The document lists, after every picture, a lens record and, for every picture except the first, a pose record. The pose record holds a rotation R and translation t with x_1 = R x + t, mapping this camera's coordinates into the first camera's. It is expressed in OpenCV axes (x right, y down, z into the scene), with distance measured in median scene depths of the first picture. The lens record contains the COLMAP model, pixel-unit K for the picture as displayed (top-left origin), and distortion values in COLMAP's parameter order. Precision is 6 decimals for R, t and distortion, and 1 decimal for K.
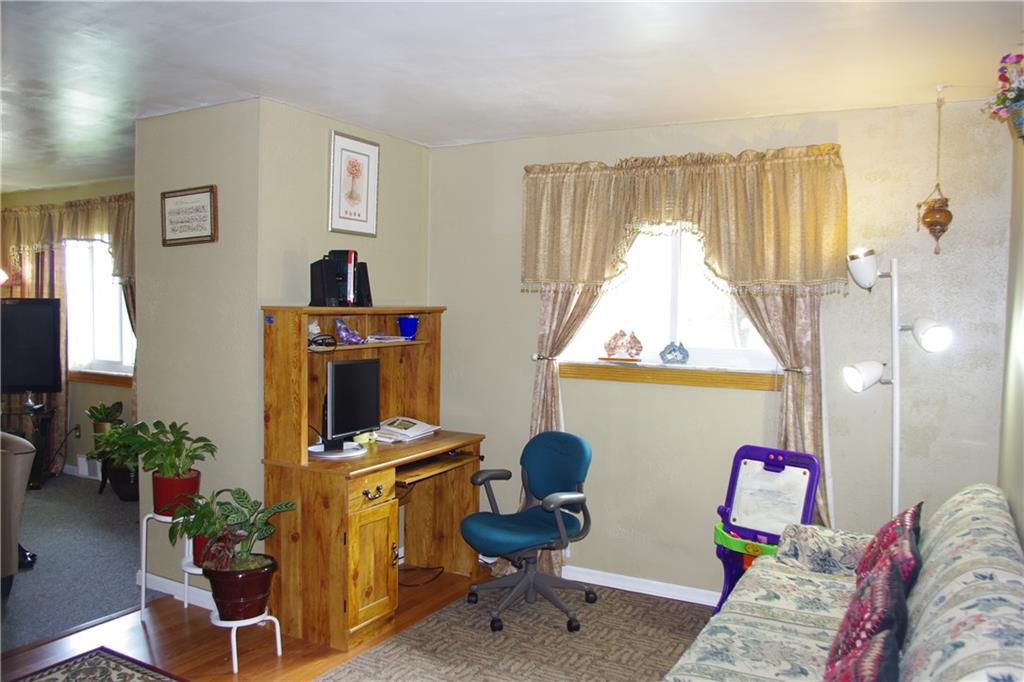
lens RADIAL K [[802.3, 0, 511.5], [0, 802.3, 345.2], [0, 0, 1]] dist [-0.102929, 0.054820]
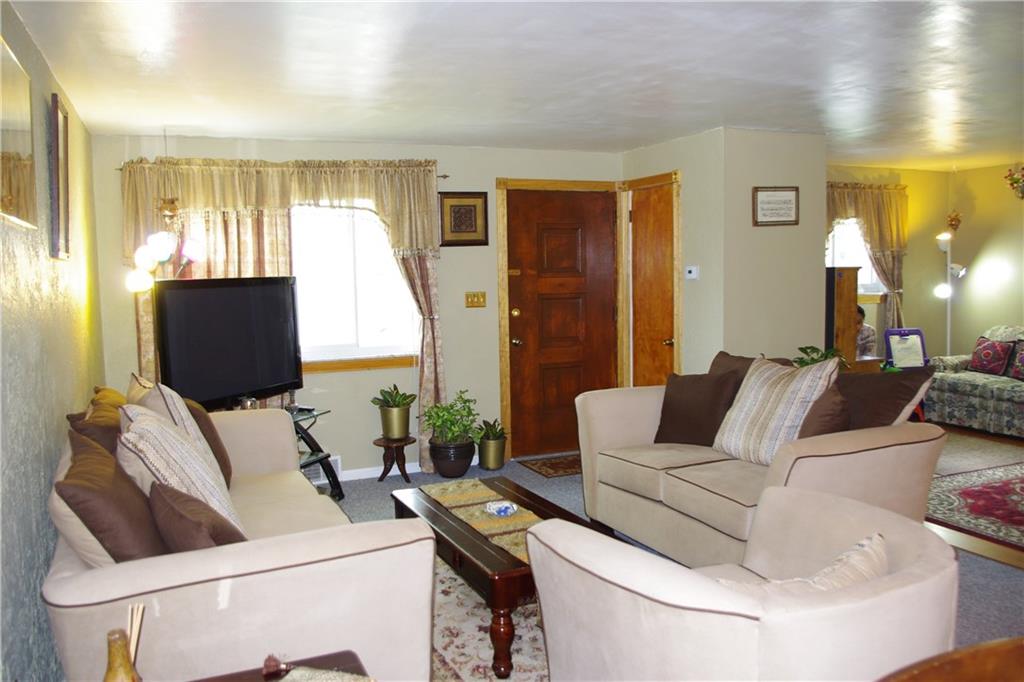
lens RADIAL K [[802.3, 0, 511.5], [0, 802.3, 345.2], [0, 0, 1]] dist [-0.102929, 0.054820]
pose [[0.622277, -0.105708, 0.775627, -1.804276], [0.073442, 0.994354, 0.076596, -0.056693], [-0.779344, 0.009299, 0.626527, 0.466390]]
